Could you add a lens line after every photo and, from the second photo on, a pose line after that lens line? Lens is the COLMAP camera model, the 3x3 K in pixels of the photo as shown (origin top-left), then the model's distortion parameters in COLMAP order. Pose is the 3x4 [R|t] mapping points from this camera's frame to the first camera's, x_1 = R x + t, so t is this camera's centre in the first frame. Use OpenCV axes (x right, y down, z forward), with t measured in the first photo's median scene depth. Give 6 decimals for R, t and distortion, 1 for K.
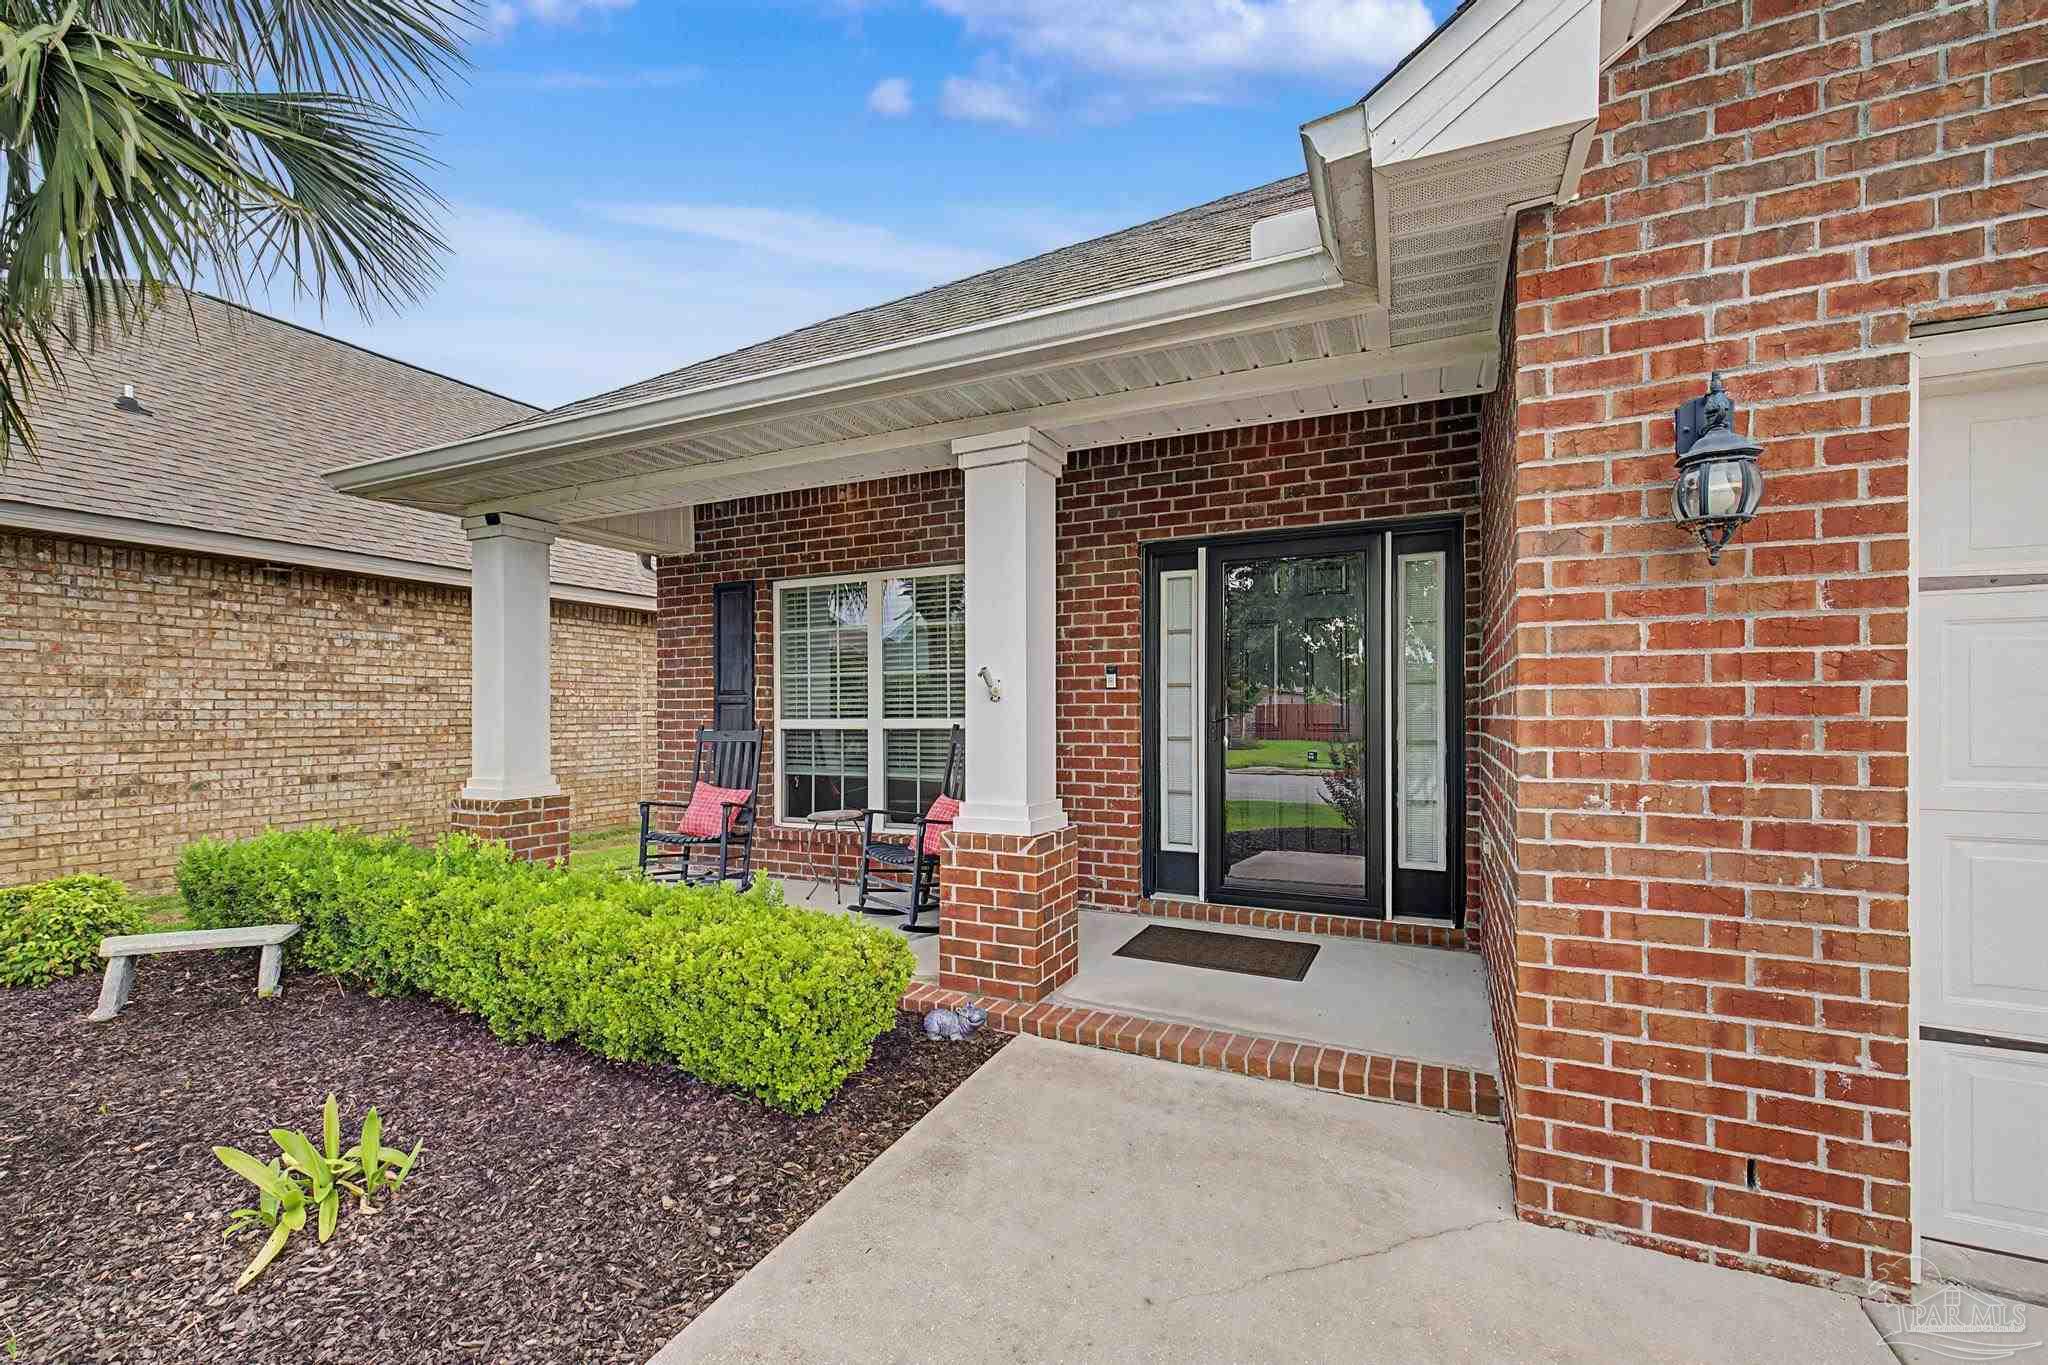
lens RADIAL K [[867.5, 0, 1012.5], [0, 867.5, 709.6], [0, 0, 1]] dist [0.009506, -0.000756]
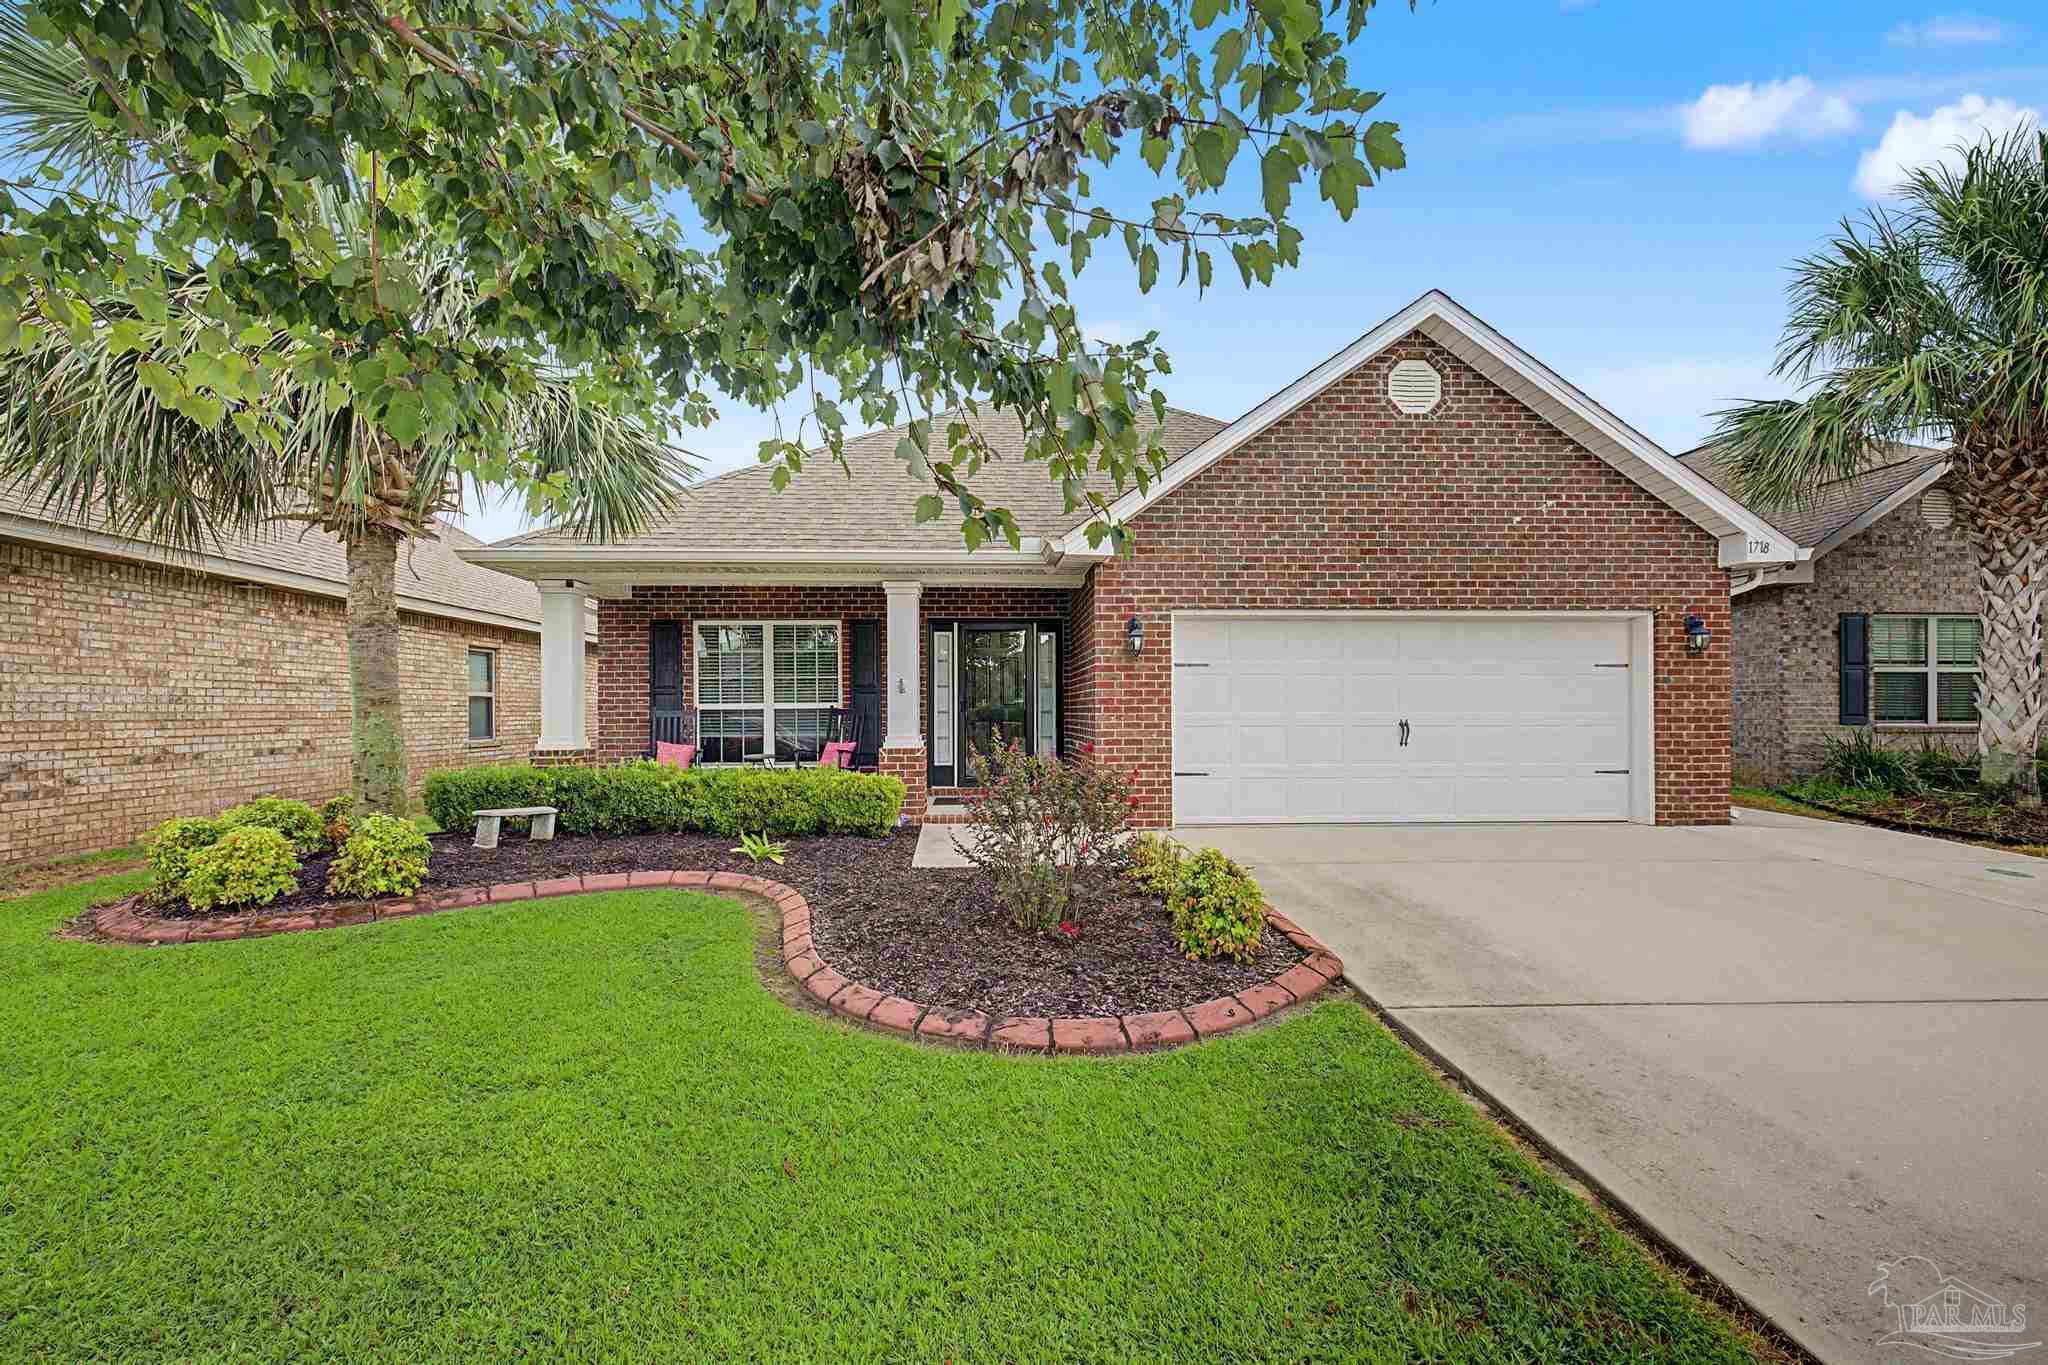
lens RADIAL K [[867.5, 0, 1019.6], [0, 867.5, 699.3], [0, 0, 1]] dist [0.009506, -0.000756]
pose [[0.874321, 0.005038, 0.485321, -0.568860], [0.000347, 0.999939, -0.011005, 0.021986], [-0.485347, 0.009790, 0.874267, -0.789726]]
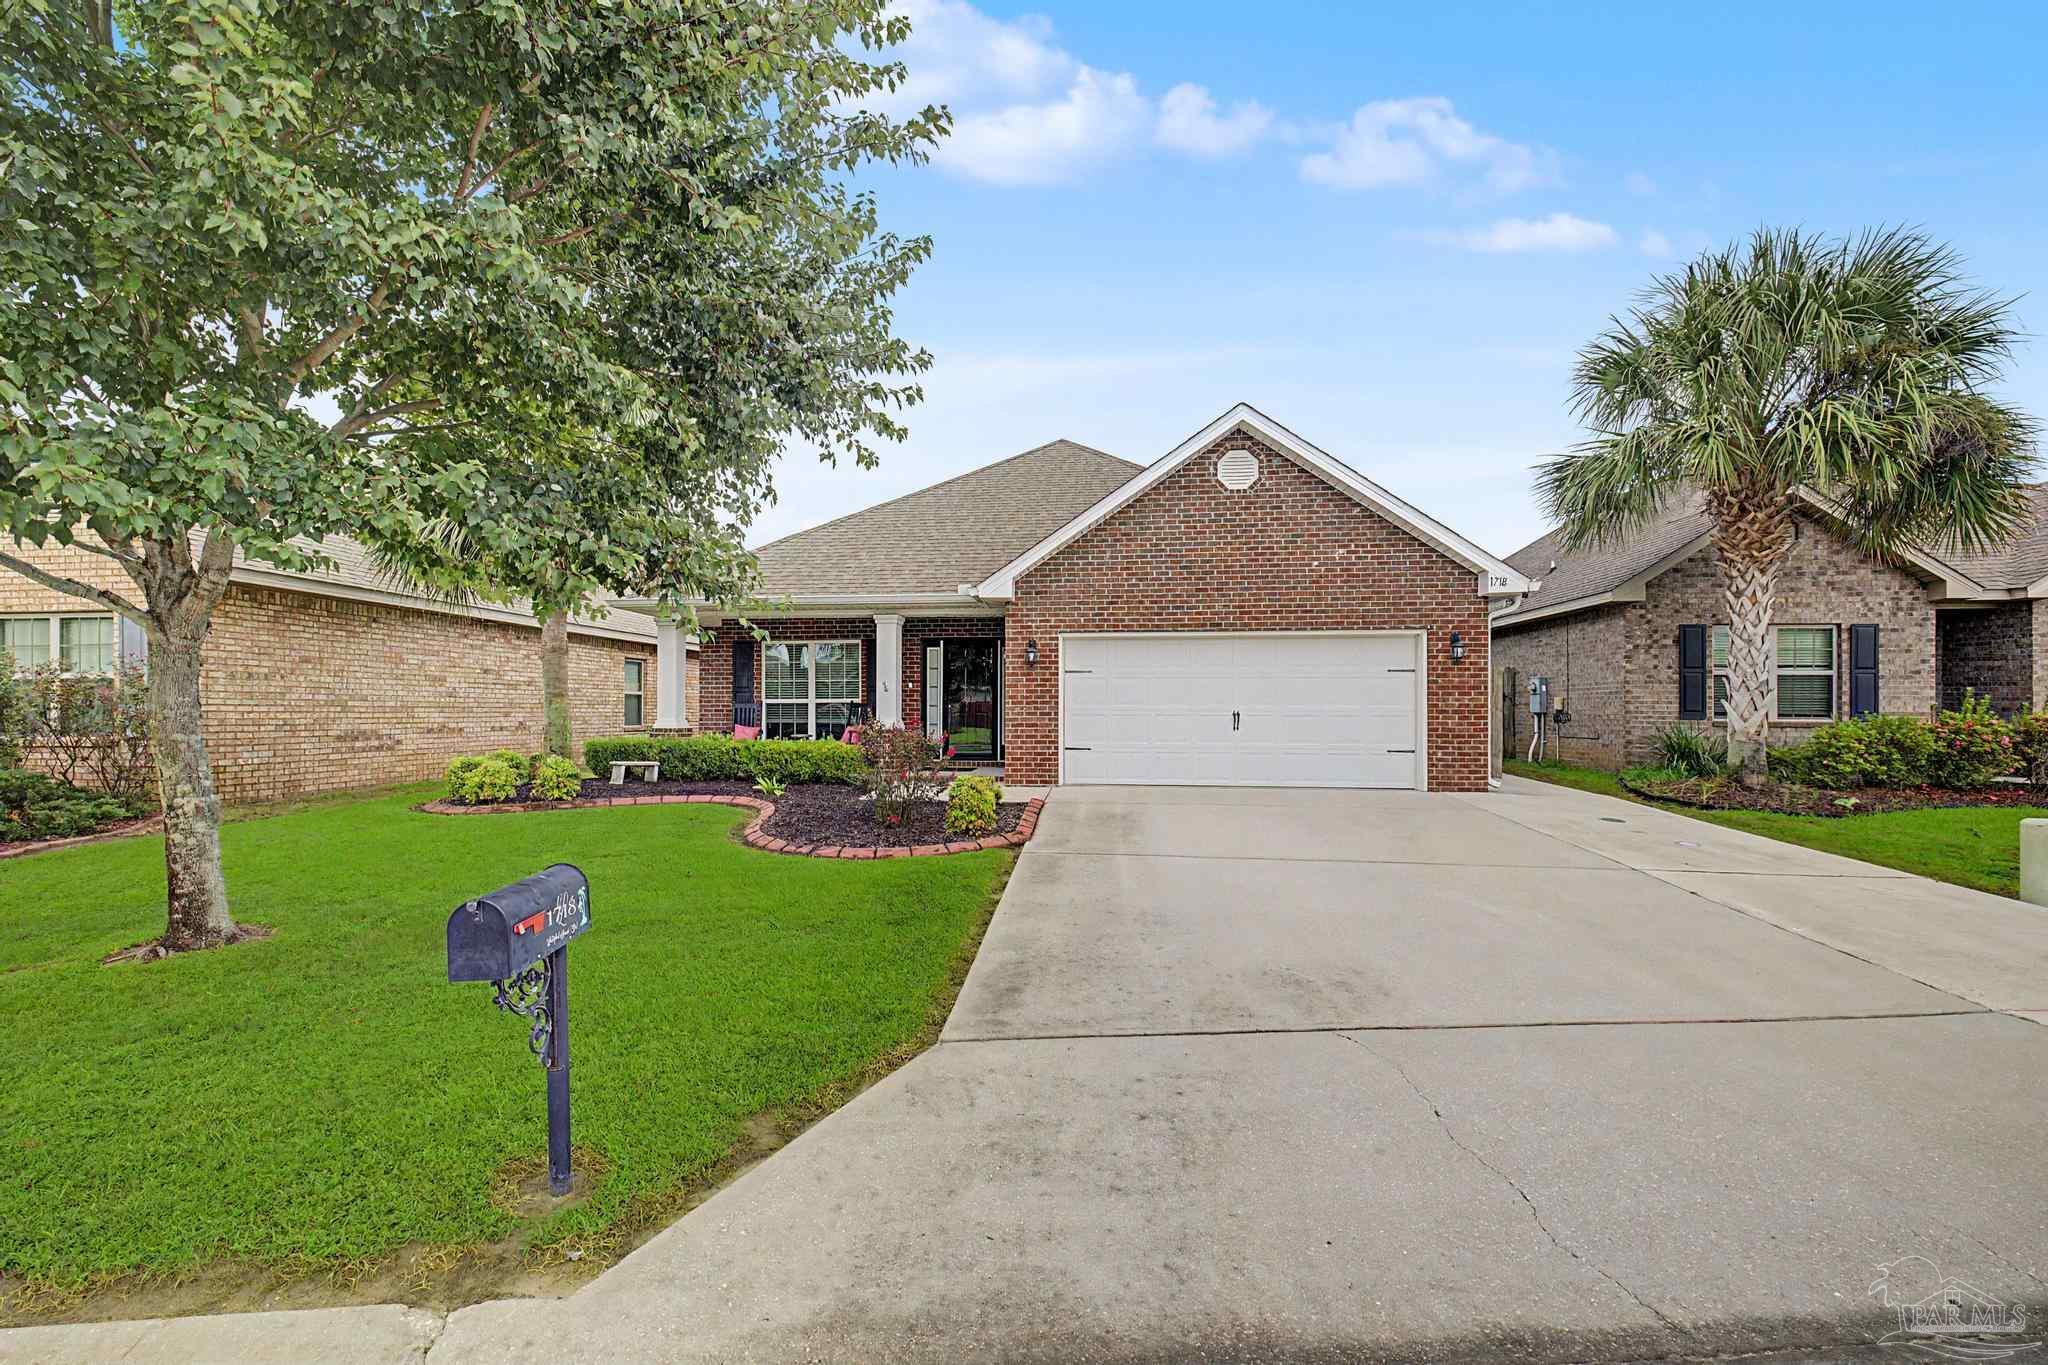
lens RADIAL K [[867.5, 0, 1022.2], [0, 867.5, 699.1], [0, 0, 1]] dist [0.009506, -0.000756]
pose [[0.941787, 0.008594, 0.336100, -0.427213], [-0.004332, 0.999900, -0.013427, 0.042605], [-0.336182, 0.011189, 0.941731, -1.553507]]
